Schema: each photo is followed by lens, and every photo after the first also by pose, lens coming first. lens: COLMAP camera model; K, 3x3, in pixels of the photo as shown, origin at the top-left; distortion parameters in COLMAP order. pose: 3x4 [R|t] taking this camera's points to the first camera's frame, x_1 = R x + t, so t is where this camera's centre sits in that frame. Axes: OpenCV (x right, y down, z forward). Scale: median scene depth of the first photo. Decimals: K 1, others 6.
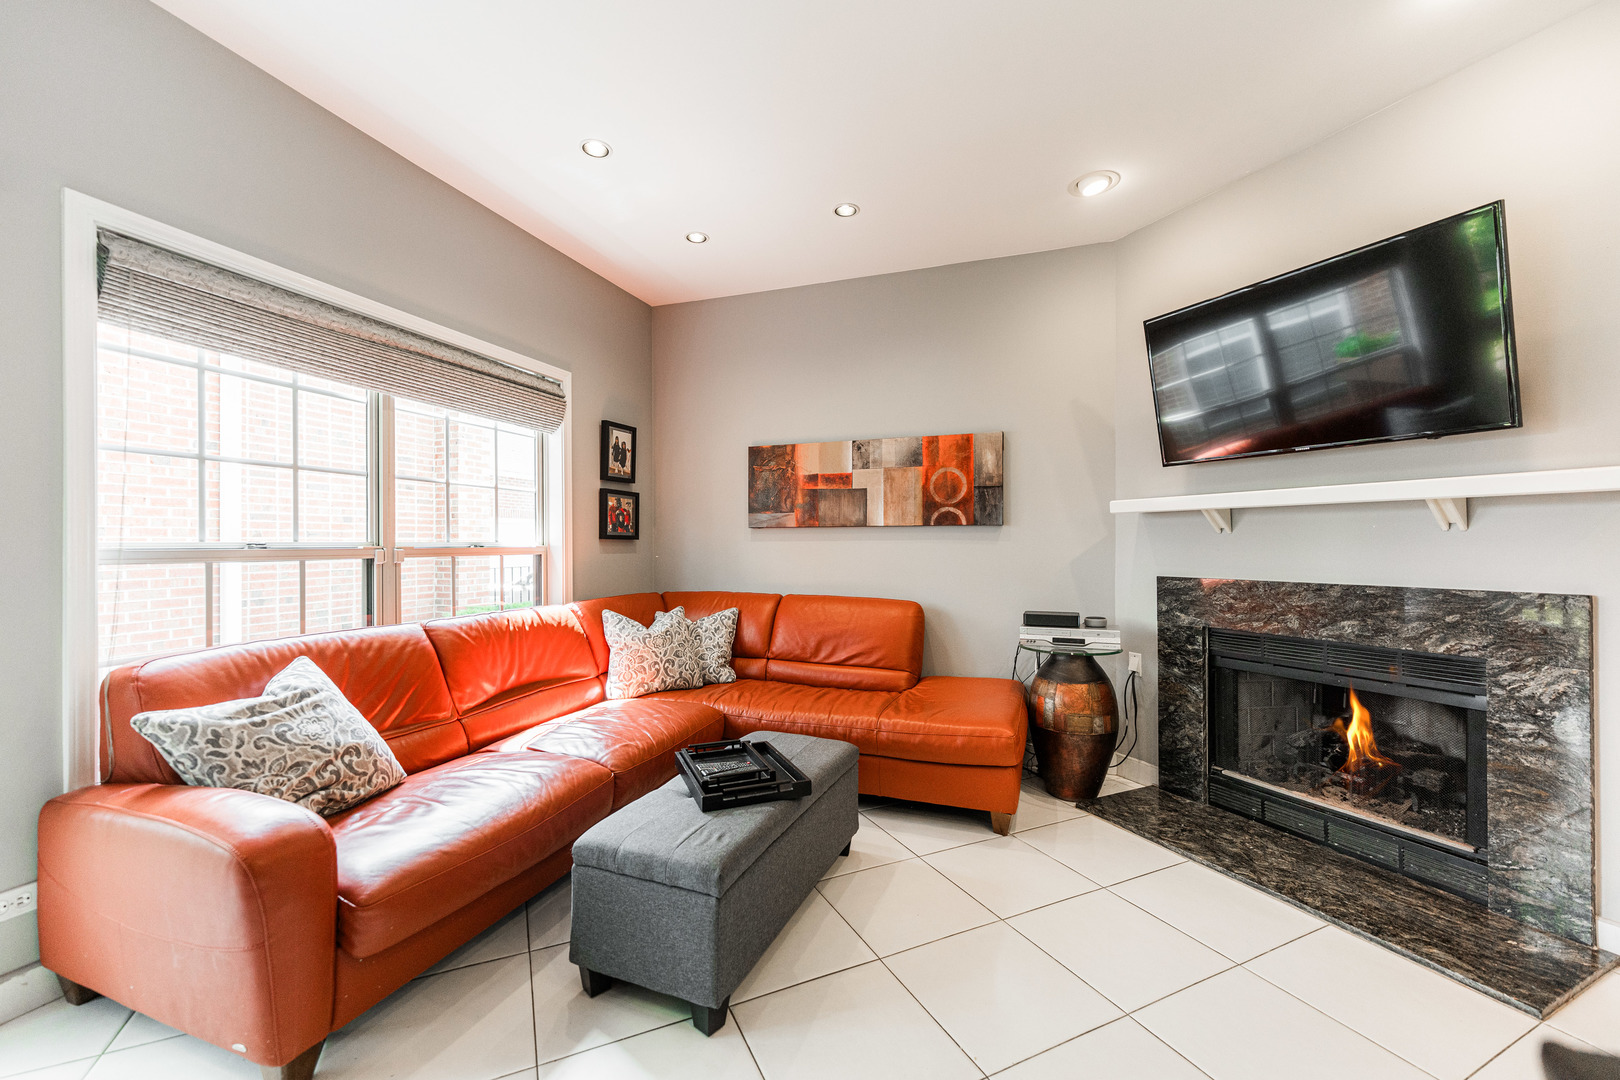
lens RADIAL K [[649.5, 0, 803.8], [0, 649.5, 543.7], [0, 0, 1]] dist [0.001581, -0.000052]
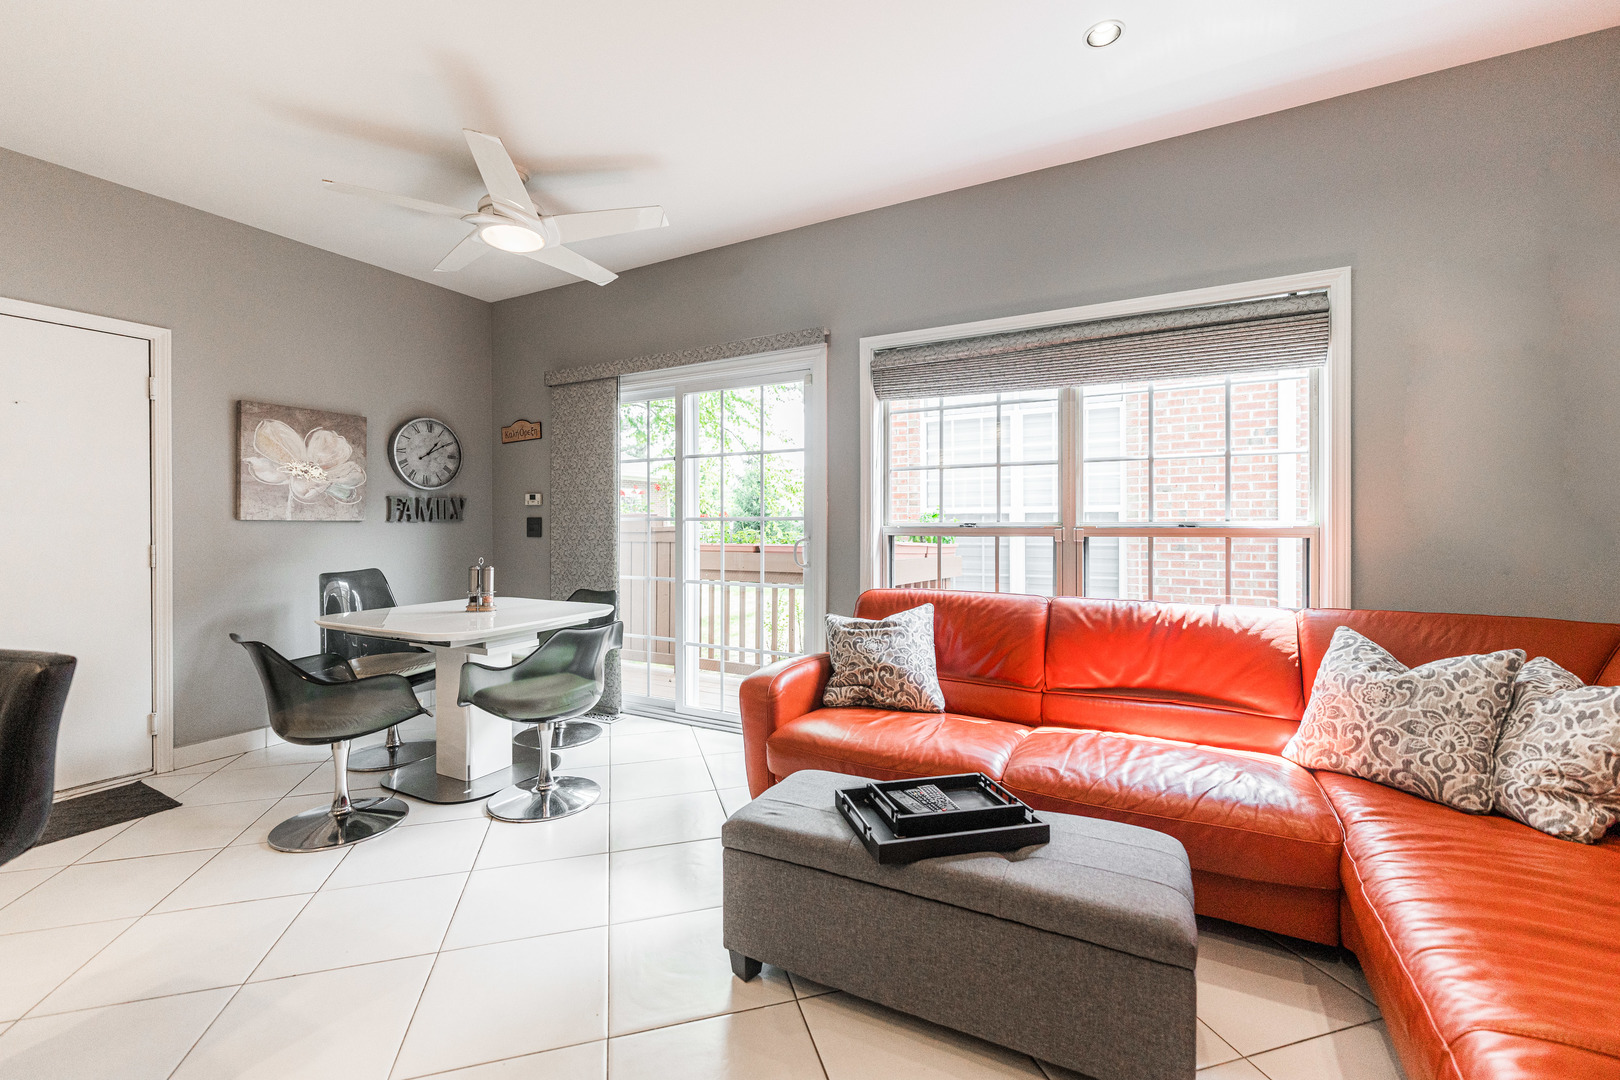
lens RADIAL K [[664.6, 0, 808.4], [0, 664.6, 528.8], [0, 0, 1]] dist [0.000508, -0.000074]
pose [[-0.150503, 0.007671, -0.988580, 0.429113], [0.000405, 0.999970, 0.007698, 0.000165], [0.988609, 0.000758, -0.150502, 0.589325]]
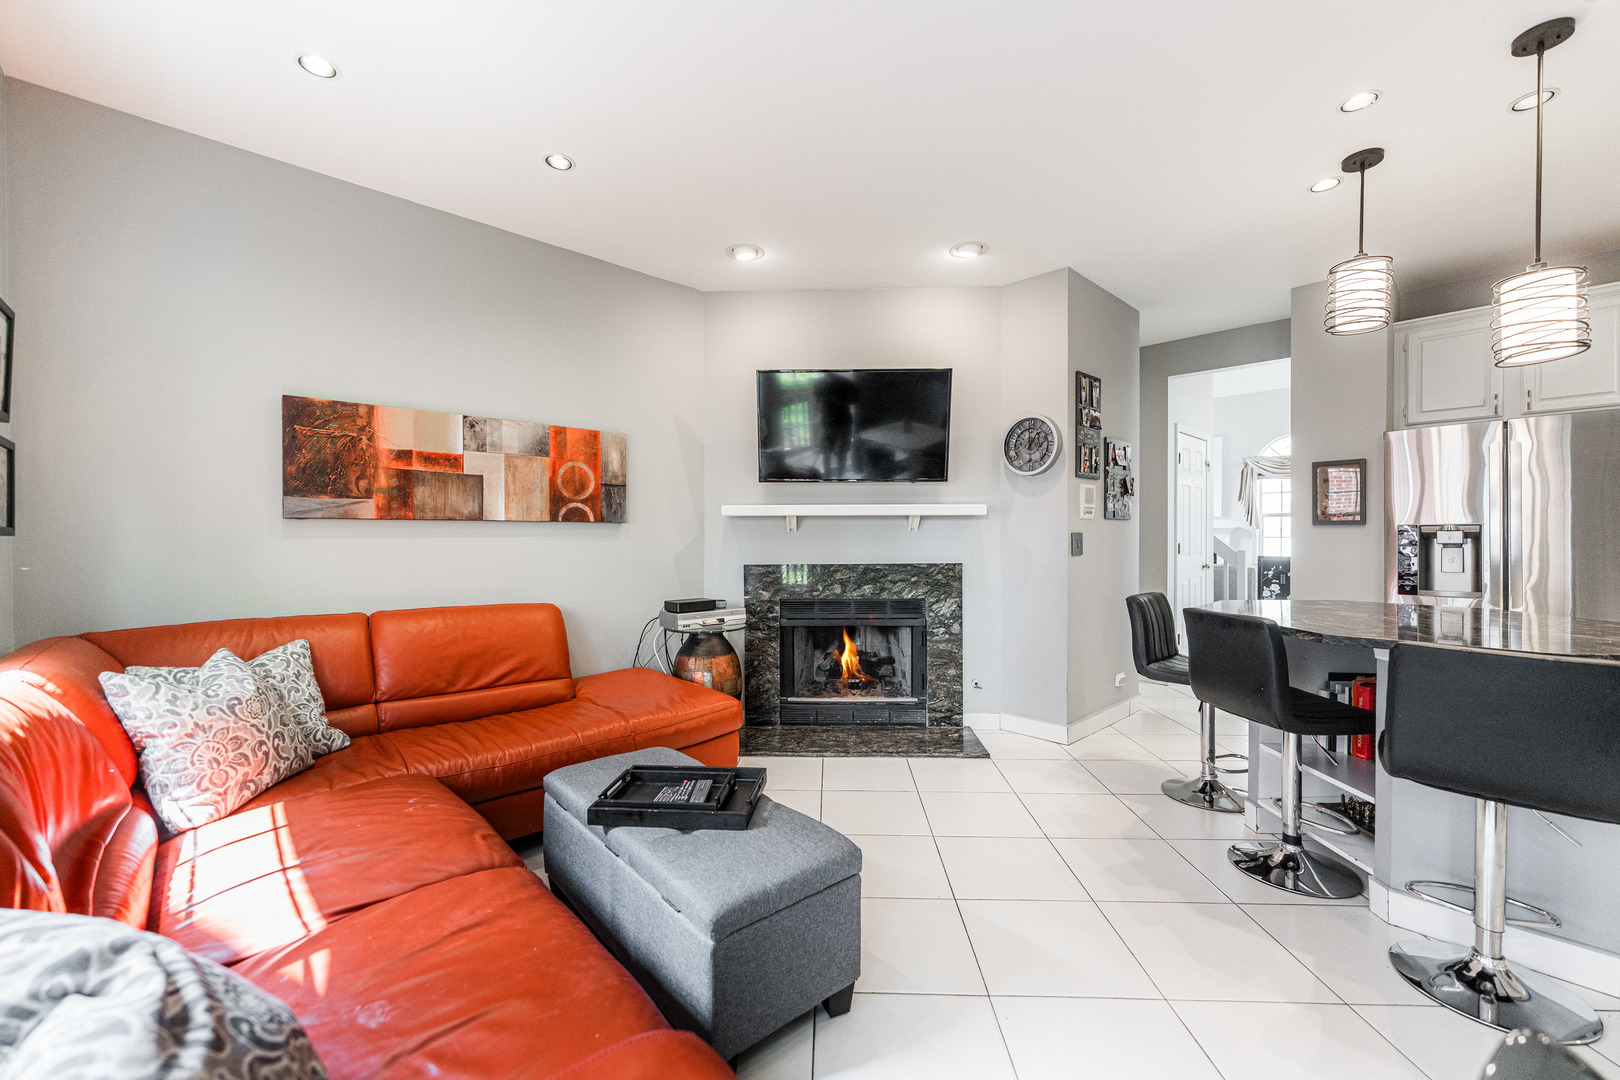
lens RADIAL K [[641.9, 0, 805.2], [0, 641.9, 540.7], [0, 0, 1]] dist [0.000869, -0.000167]
pose [[0.455532, -0.005124, 0.890205, -0.514197], [0.002563, 0.999987, 0.004444, -0.003281], [-0.890216, 0.000258, 0.455539, 0.280926]]
